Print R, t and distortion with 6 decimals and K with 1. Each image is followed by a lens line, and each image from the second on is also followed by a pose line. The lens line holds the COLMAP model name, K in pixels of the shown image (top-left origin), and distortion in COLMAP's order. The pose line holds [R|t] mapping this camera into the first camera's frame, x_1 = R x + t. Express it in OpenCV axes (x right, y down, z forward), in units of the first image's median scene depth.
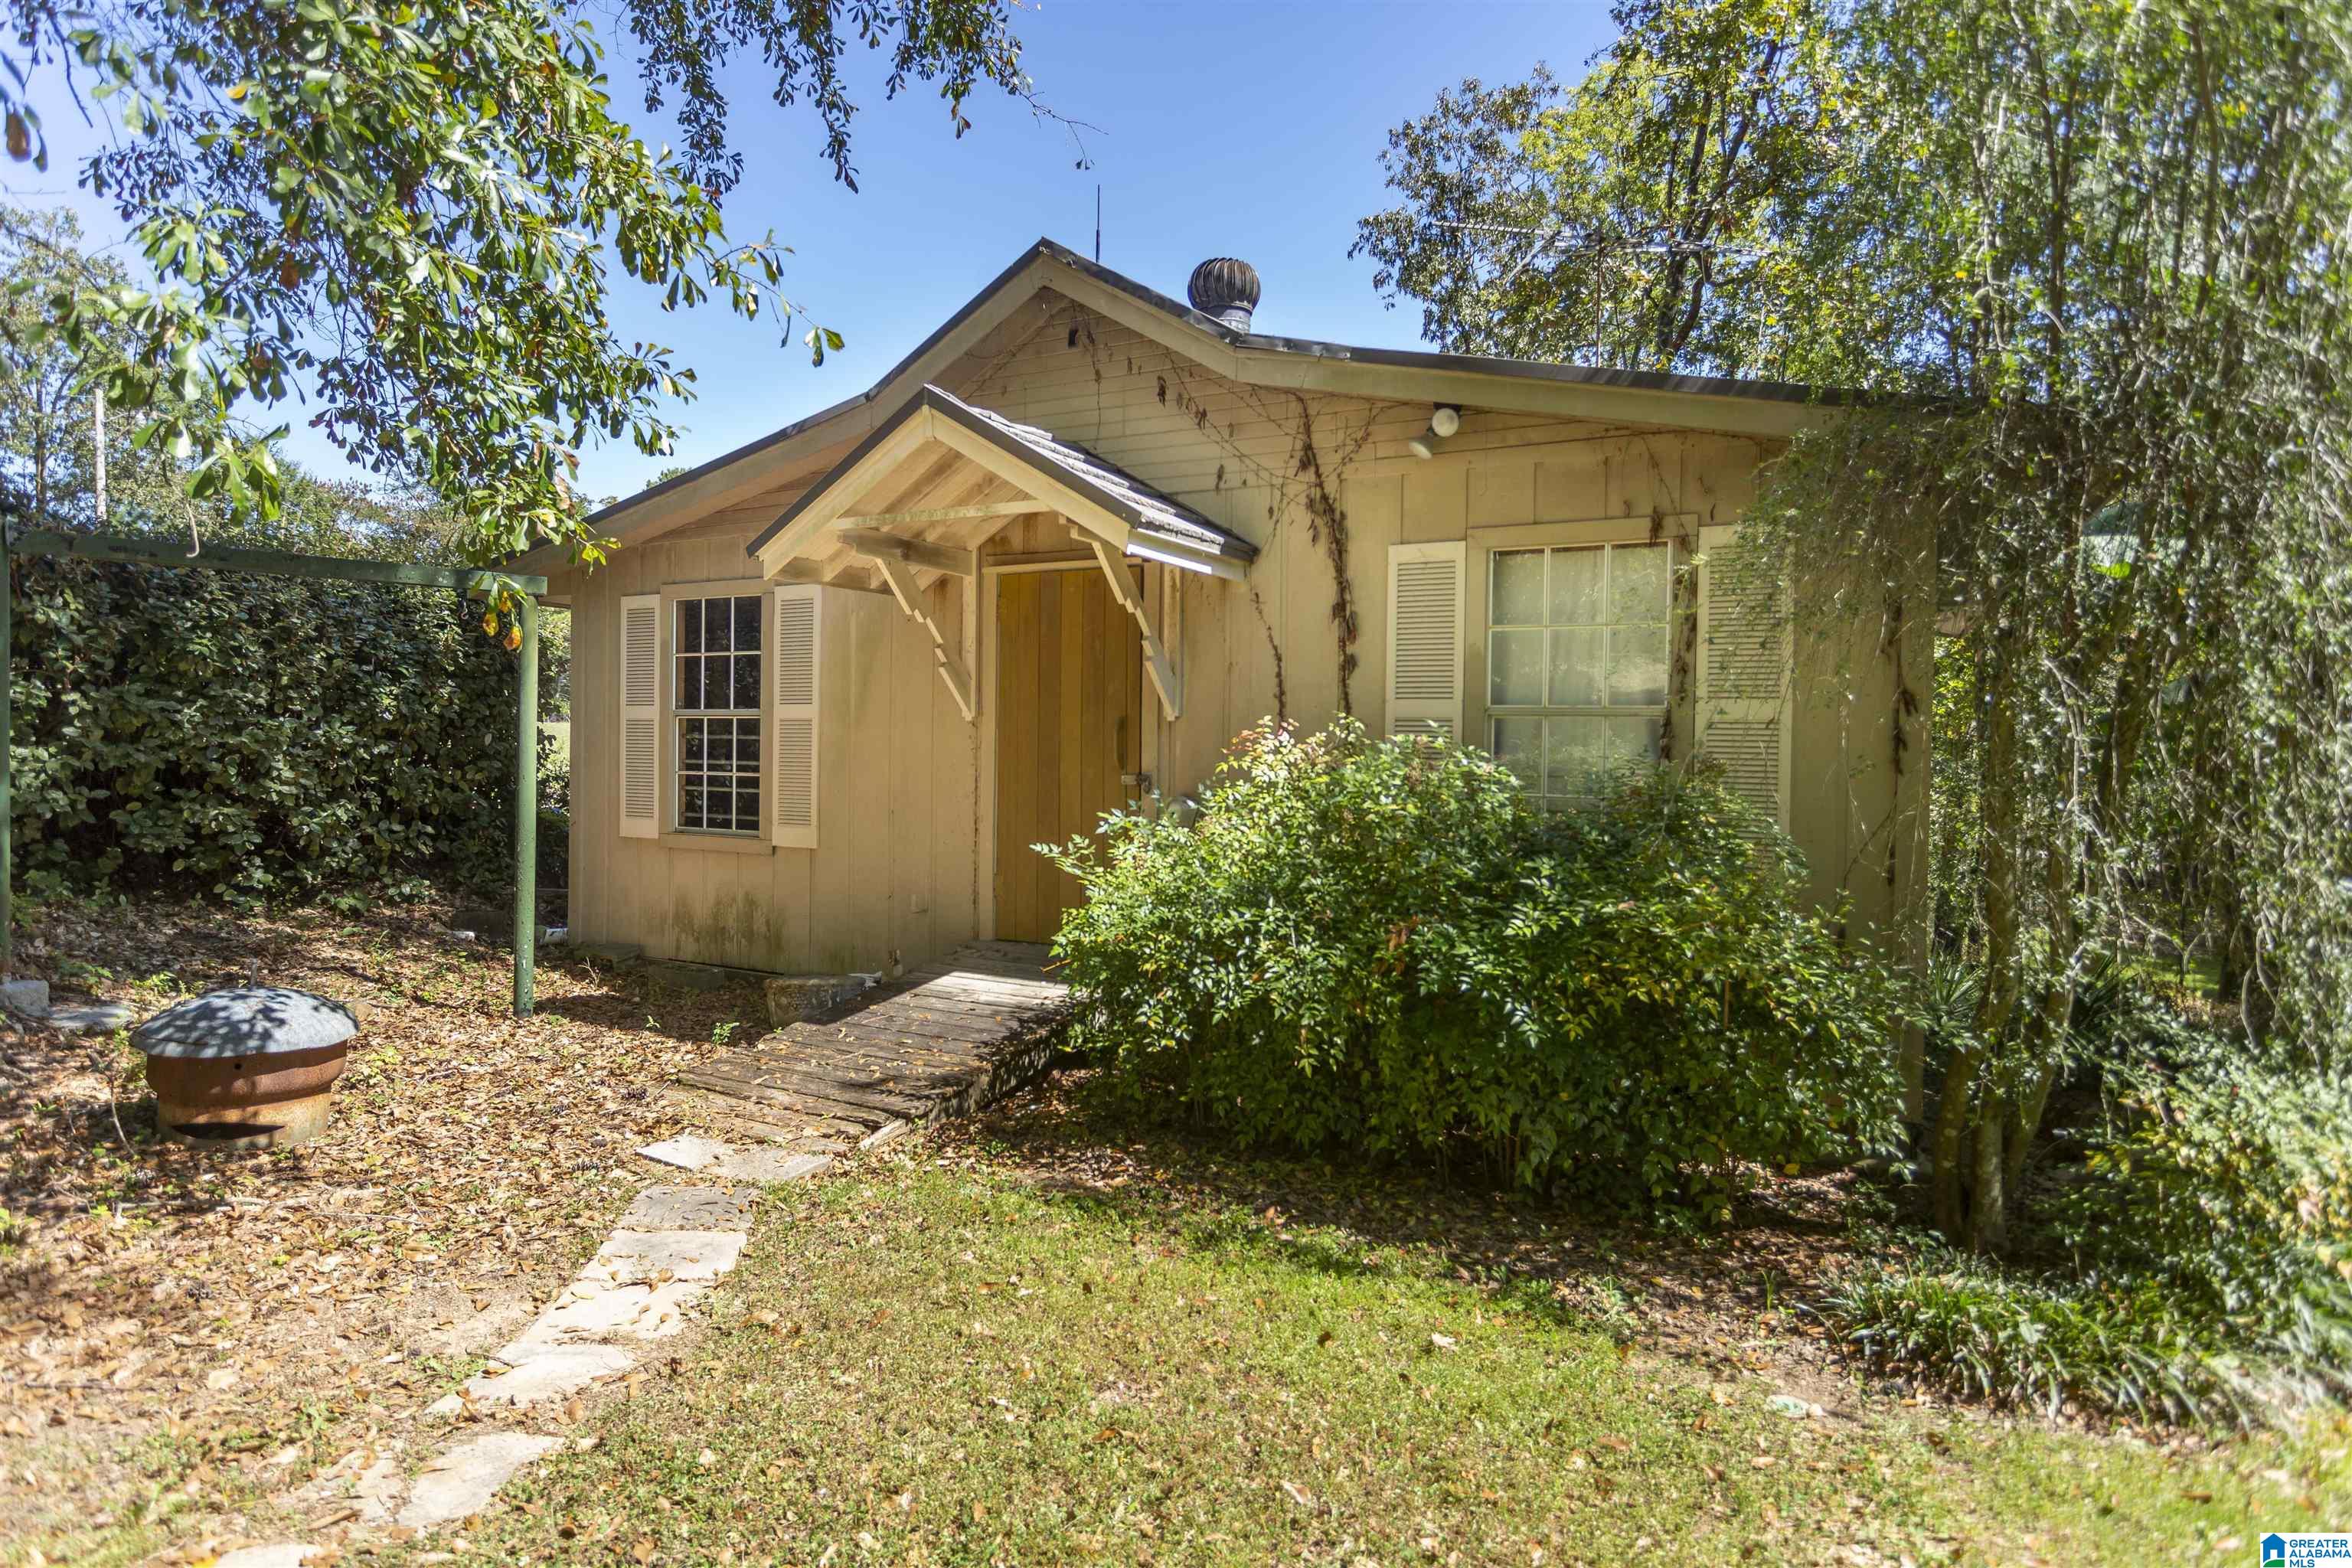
lens RADIAL K [[1285.3, 0, 1177.3], [0, 1285.3, 776.6], [0, 0, 1]] dist [-0.002808, 0.001827]
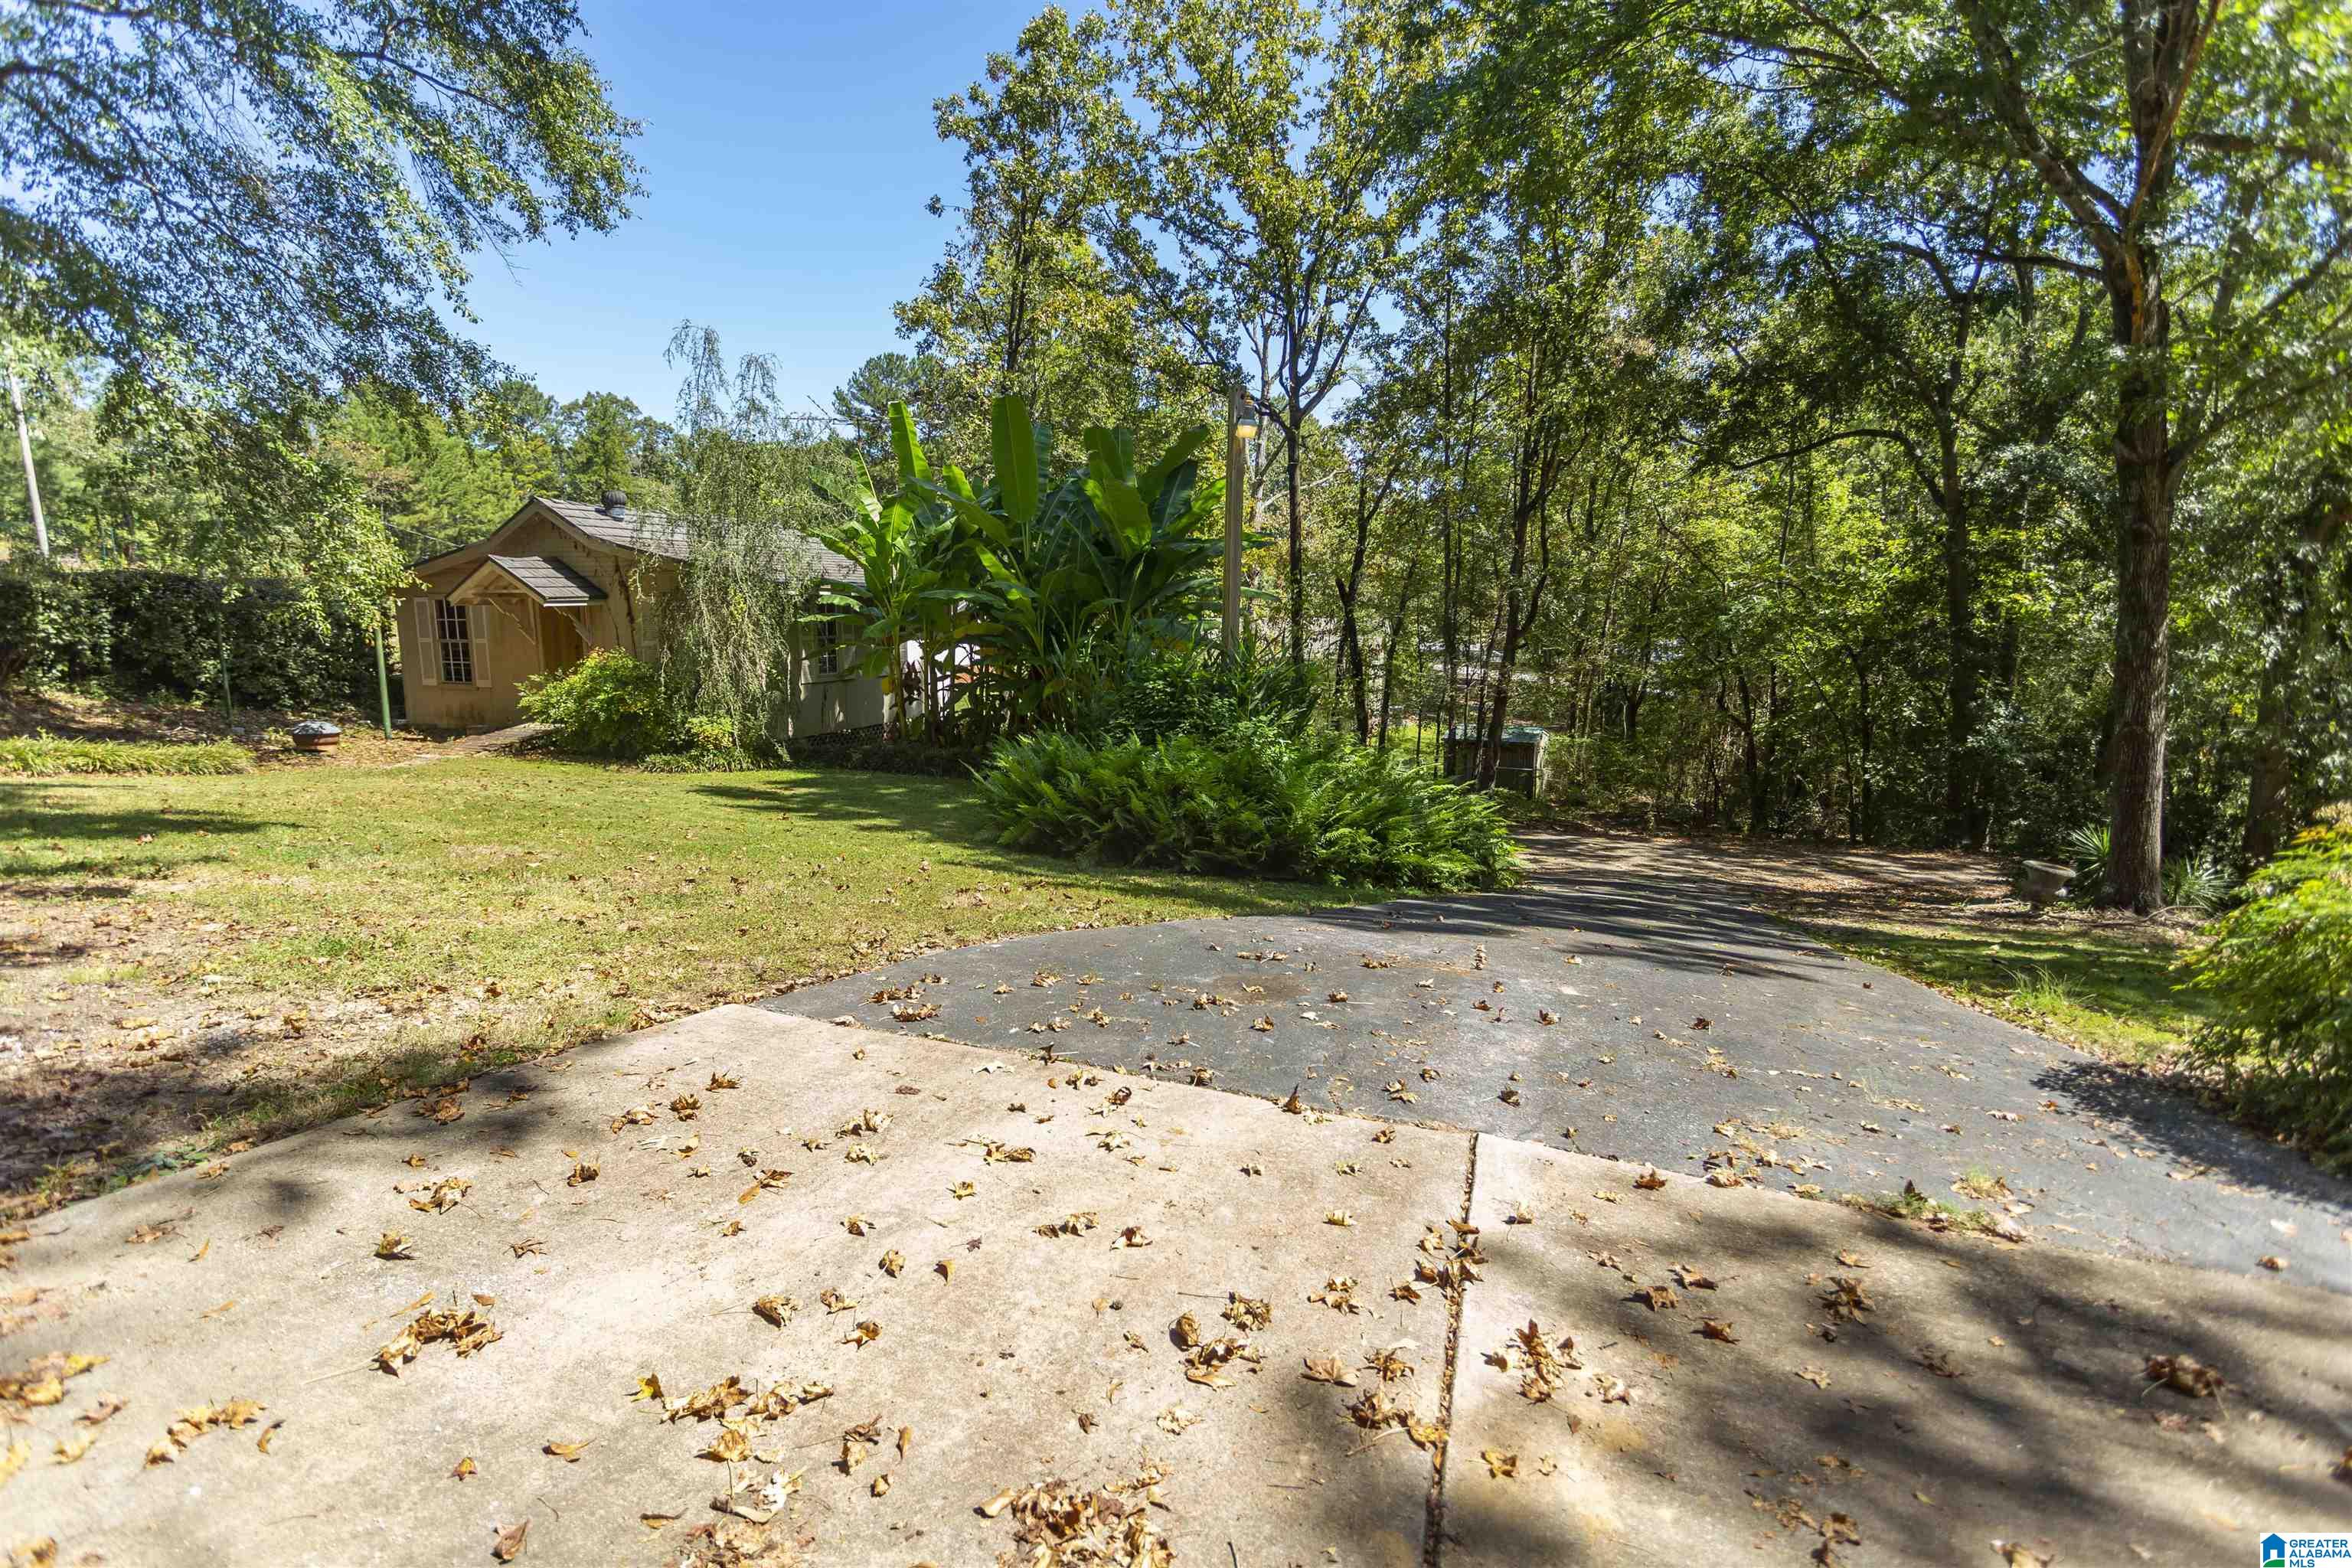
lens RADIAL K [[1124.7, 0, 1163.7], [0, 1124.7, 786.4], [0, 0, 1]] dist [0.006332, -0.001197]
pose [[0.993107, -0.034282, 0.112083, 0.938151], [0.018383, 0.989991, 0.139925, -0.052437], [-0.115758, -0.136900, 0.983798, -1.724723]]
